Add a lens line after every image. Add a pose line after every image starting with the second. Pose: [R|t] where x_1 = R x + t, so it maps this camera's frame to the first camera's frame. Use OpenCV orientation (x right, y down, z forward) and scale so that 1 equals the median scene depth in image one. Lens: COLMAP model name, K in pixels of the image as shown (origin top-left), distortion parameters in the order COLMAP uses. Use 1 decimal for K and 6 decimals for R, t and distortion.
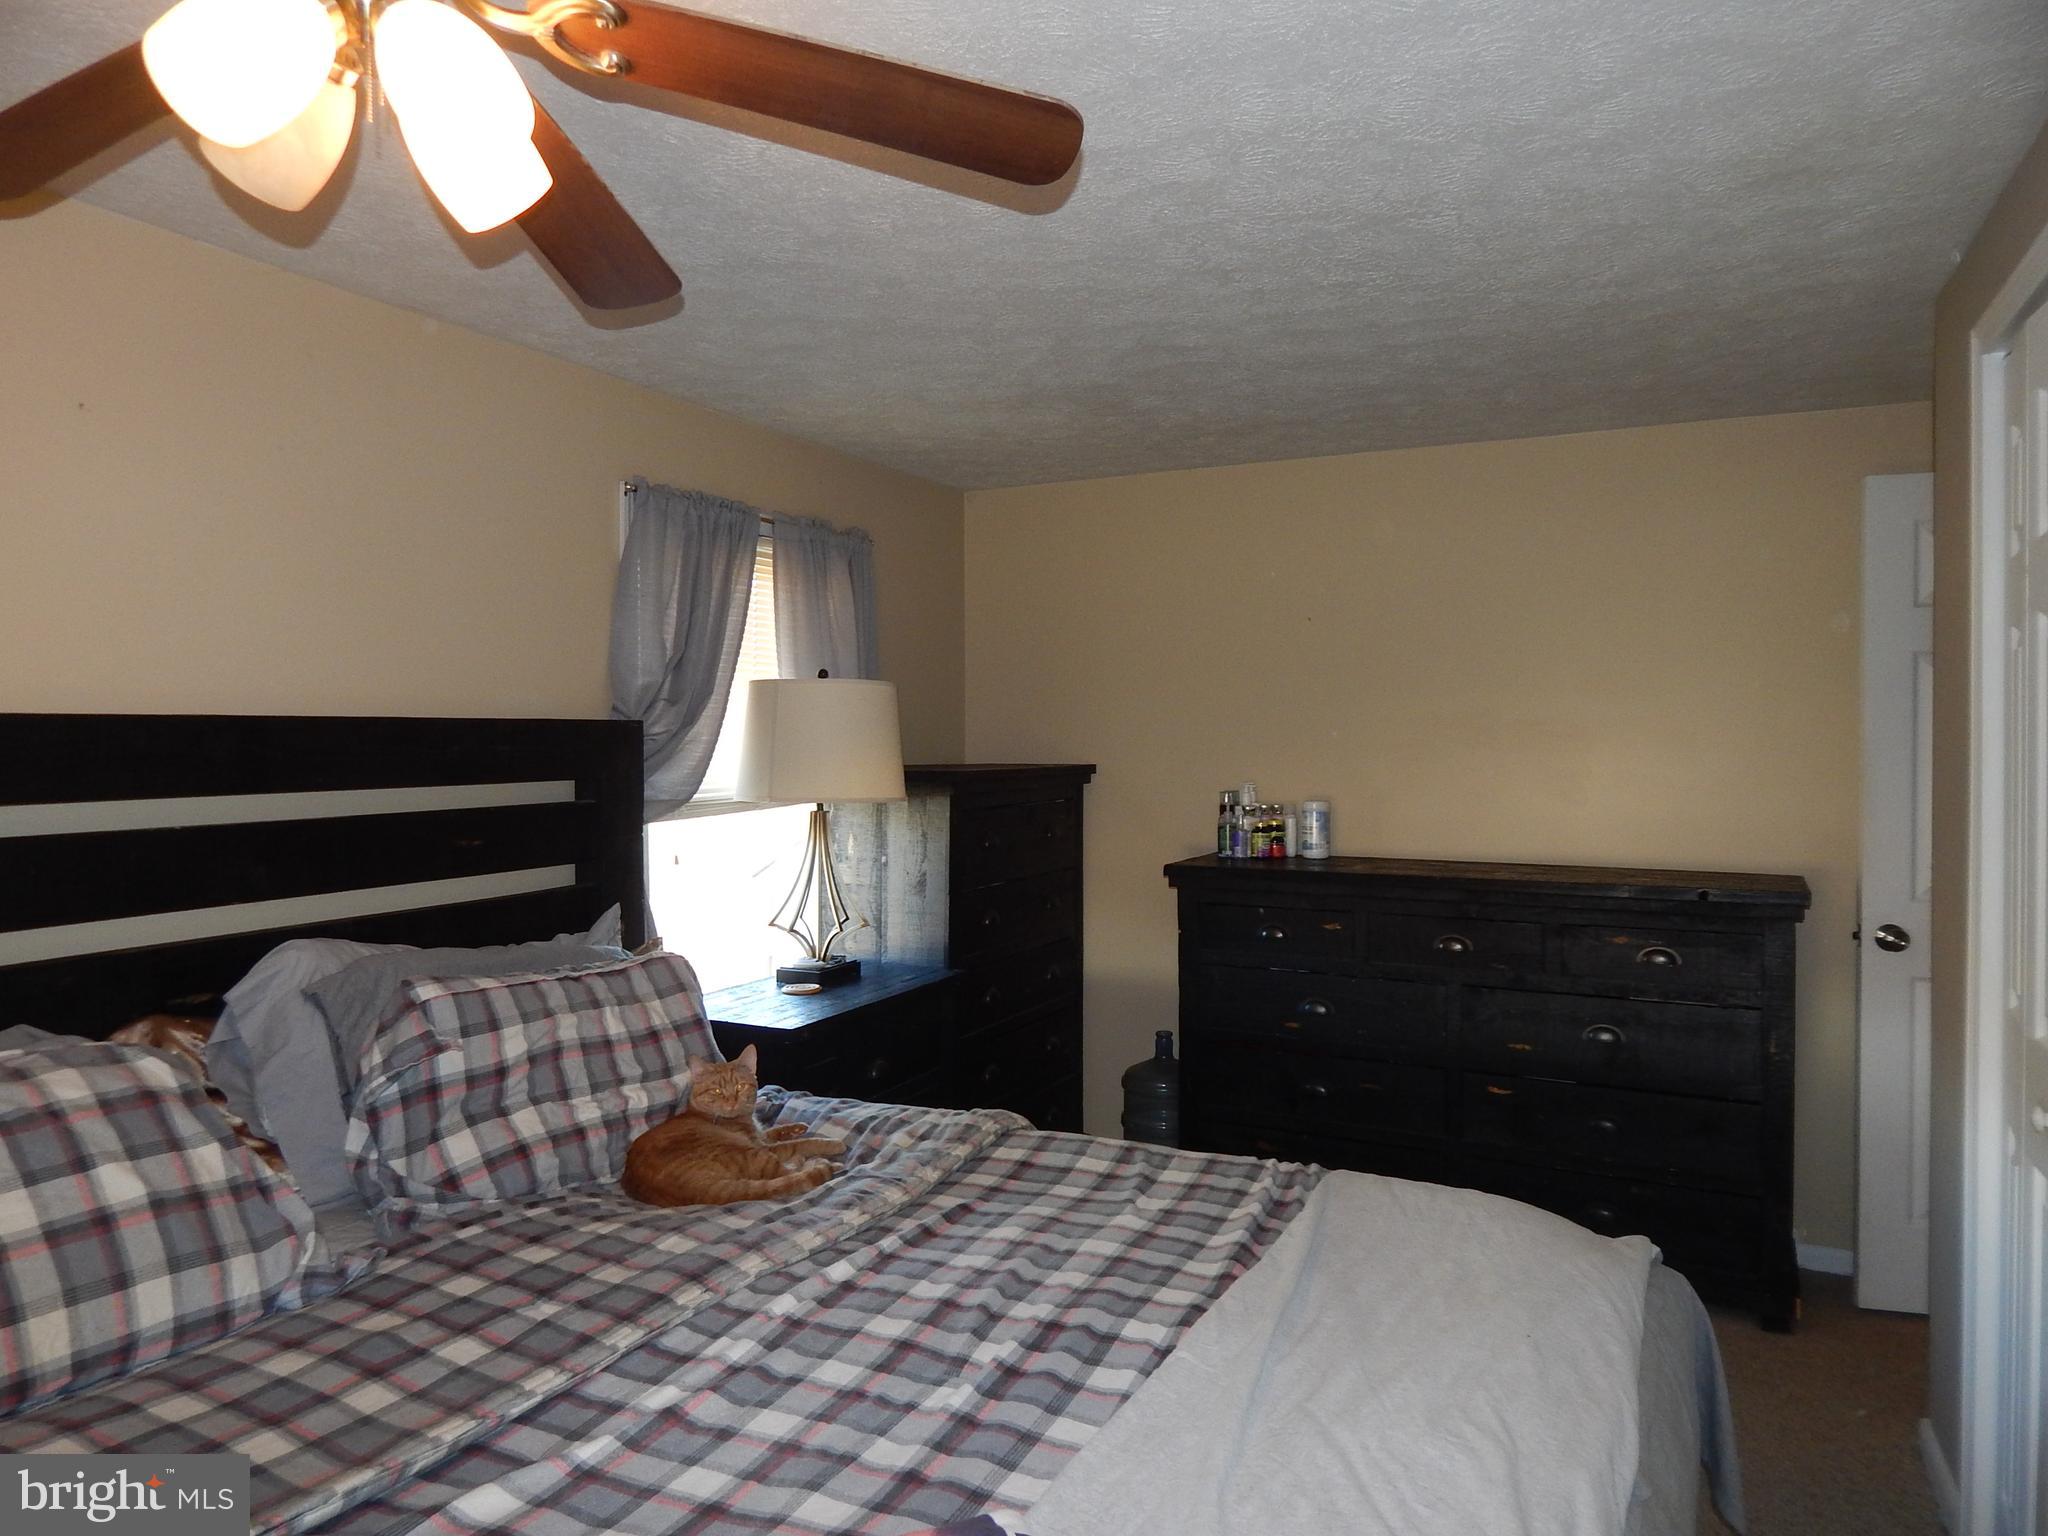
lens RADIAL K [[1342.0, 0, 1022.7], [0, 1342.0, 758.7], [0, 0, 1]] dist [0.005355, -0.010514]
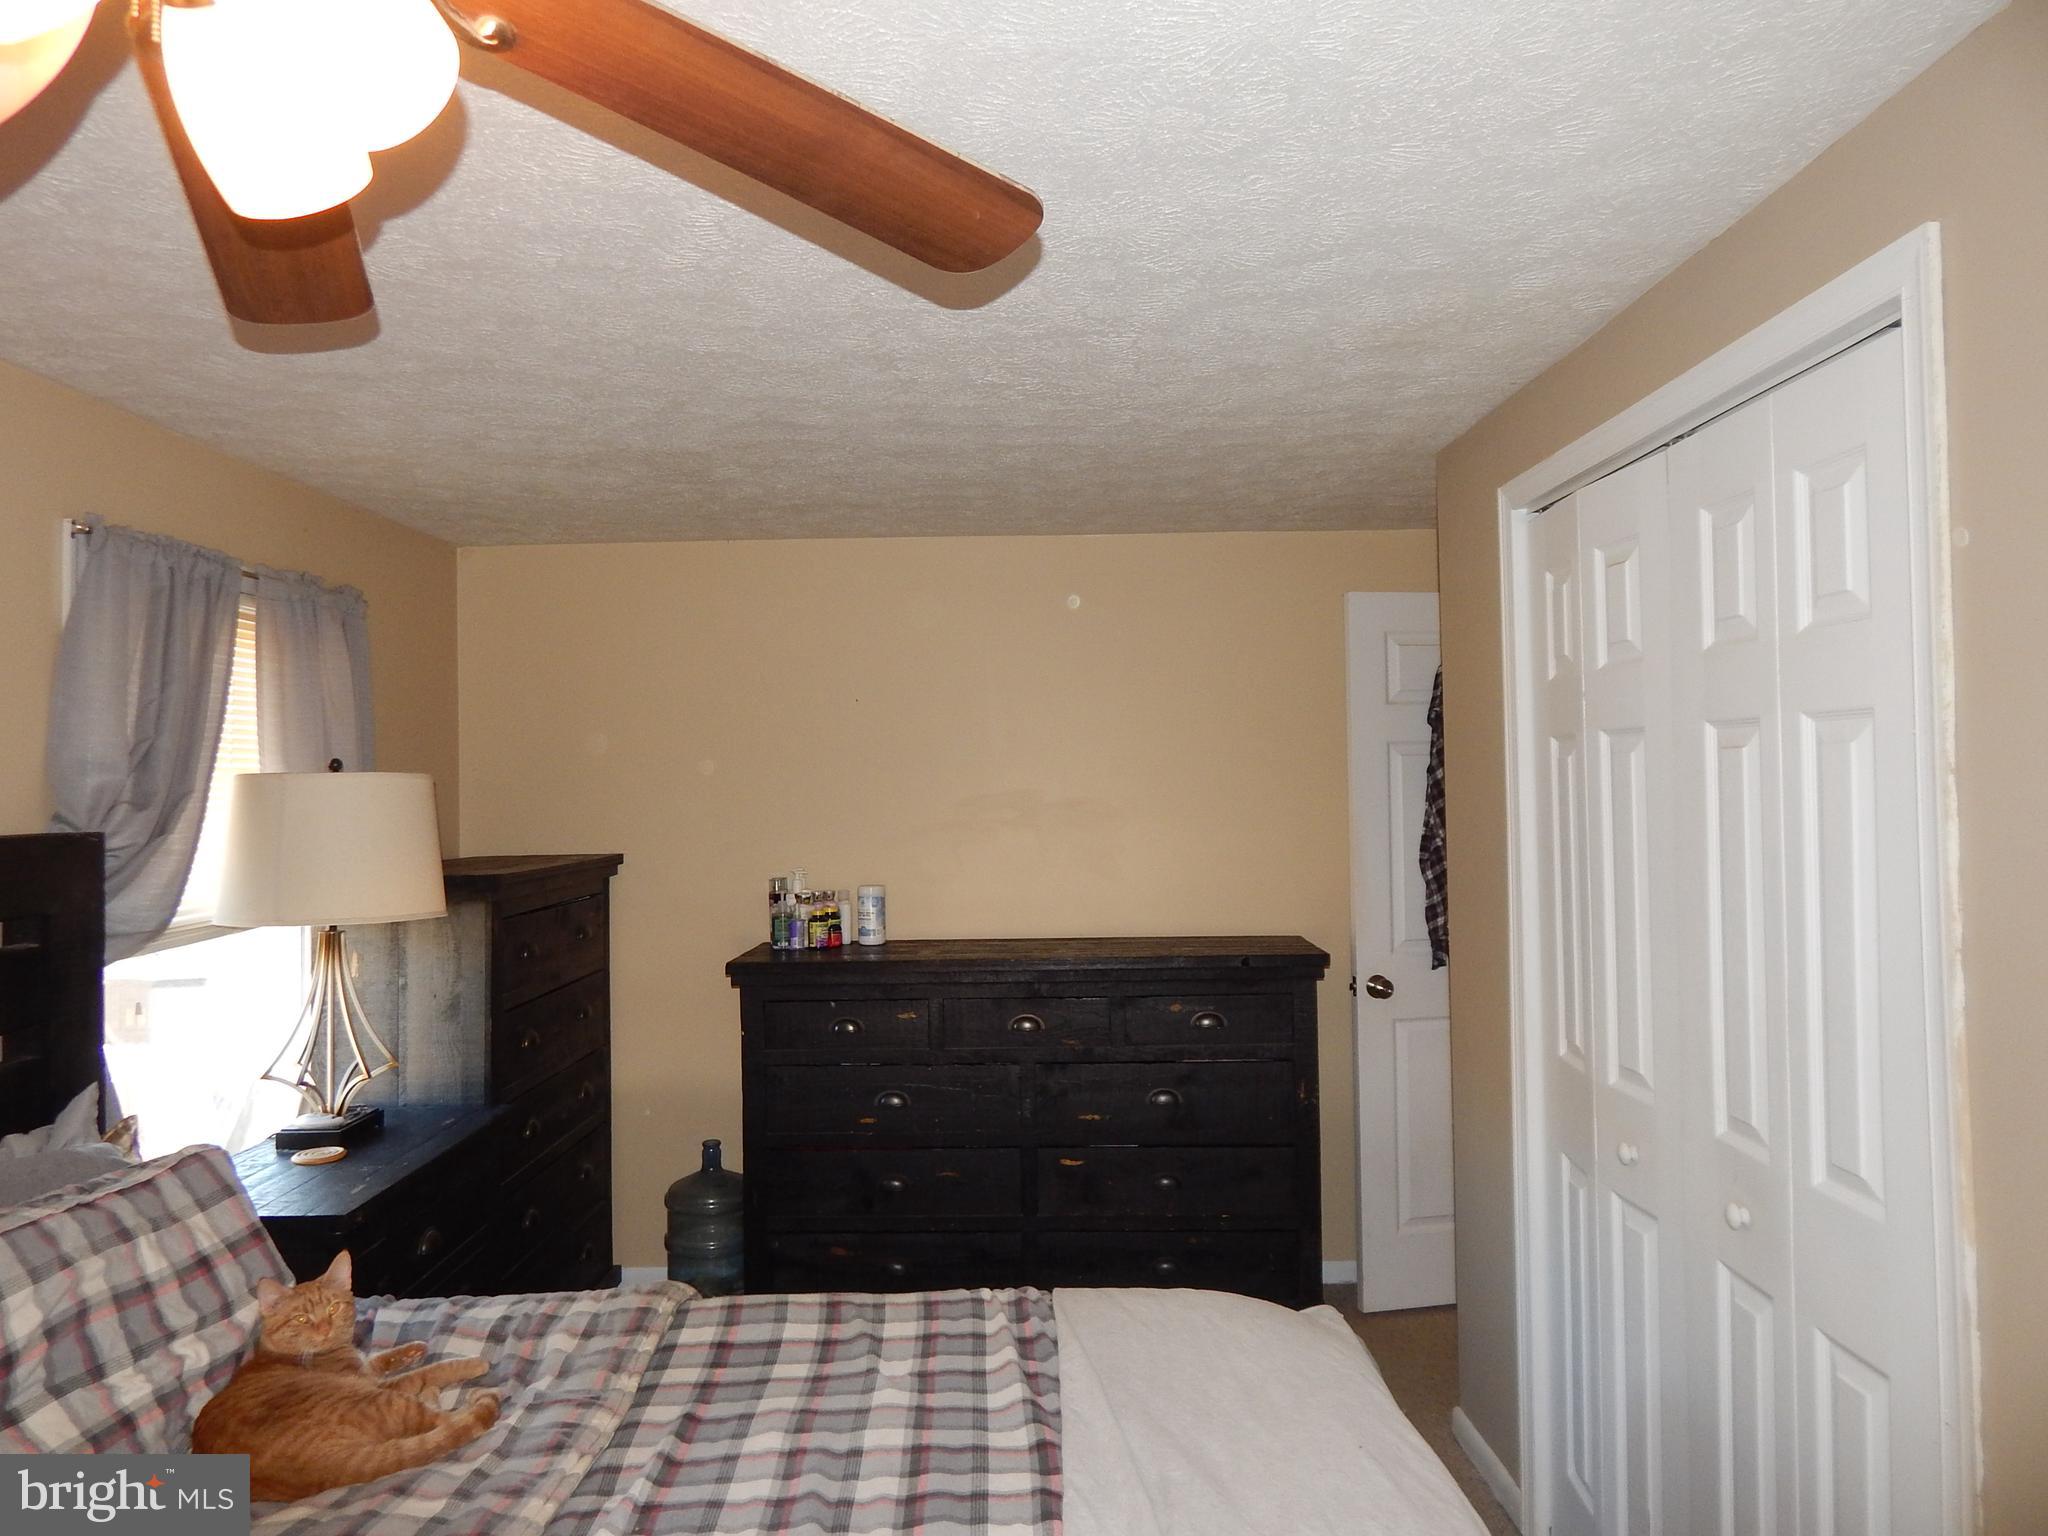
lens RADIAL K [[1342.0, 0, 1022.7], [0, 1342.0, 758.7], [0, 0, 1]] dist [0.005355, -0.010514]
pose [[0.898198, -0.004634, 0.439567, -0.189181], [0.022626, 0.999106, -0.035701, -0.039696], [-0.439008, 0.042012, 0.897500, 0.106759]]
